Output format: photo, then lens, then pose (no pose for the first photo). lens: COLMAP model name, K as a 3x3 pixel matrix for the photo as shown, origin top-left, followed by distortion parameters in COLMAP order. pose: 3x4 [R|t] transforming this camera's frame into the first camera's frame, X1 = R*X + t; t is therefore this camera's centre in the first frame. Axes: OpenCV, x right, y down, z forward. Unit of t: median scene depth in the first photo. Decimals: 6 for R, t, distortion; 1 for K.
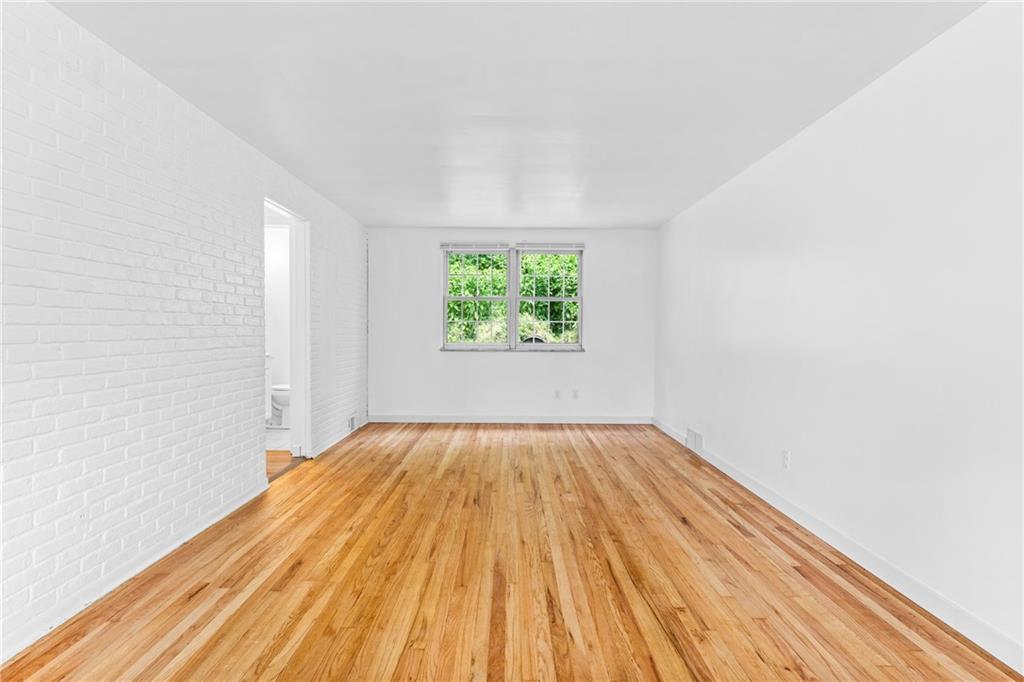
lens RADIAL K [[483.3, 0, 511.1], [0, 483.3, 338.6], [0, 0, 1]] dist [-0.000177, 0.000780]
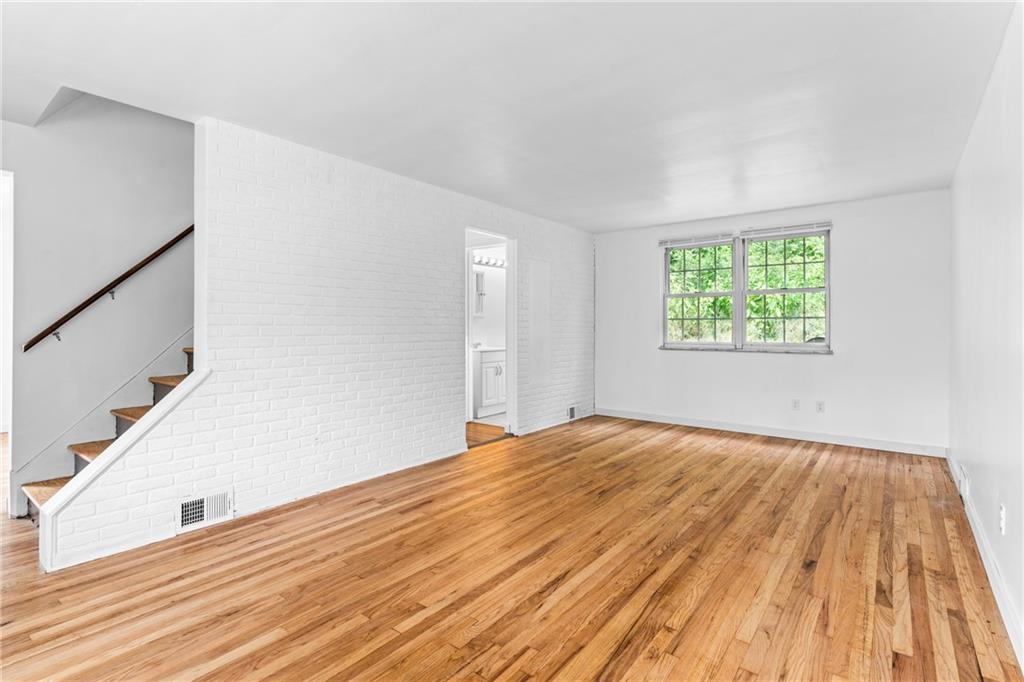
lens RADIAL K [[491.9, 0, 510.6], [0, 491.9, 319.9], [0, 0, 1]] dist [0.000044, -0.000086]
pose [[0.785126, -0.015087, -0.619152, 0.438633], [-0.007566, 0.999395, -0.033947, 0.003225], [0.619290, 0.031337, 0.784537, 0.037210]]
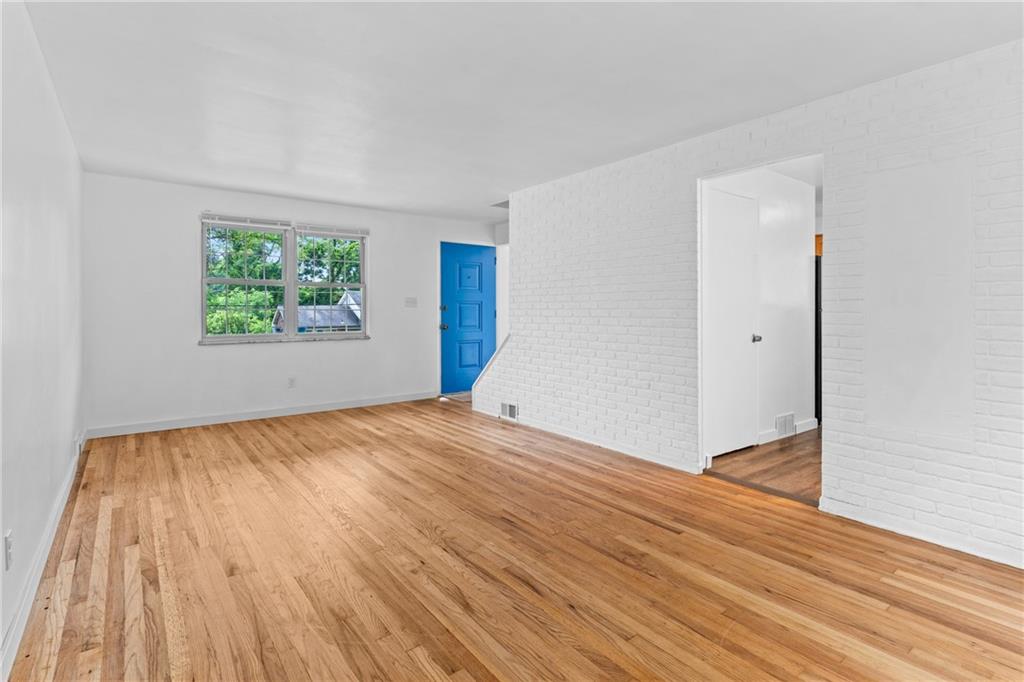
lens RADIAL K [[491.9, 0, 510.6], [0, 491.9, 319.9], [0, 0, 1]] dist [0.000044, -0.000086]
pose [[-0.790159, 0.005579, -0.612876, 0.438406], [-0.018013, 0.999315, 0.032320, -0.031513], [0.612637, 0.036578, -0.789518, 1.675518]]
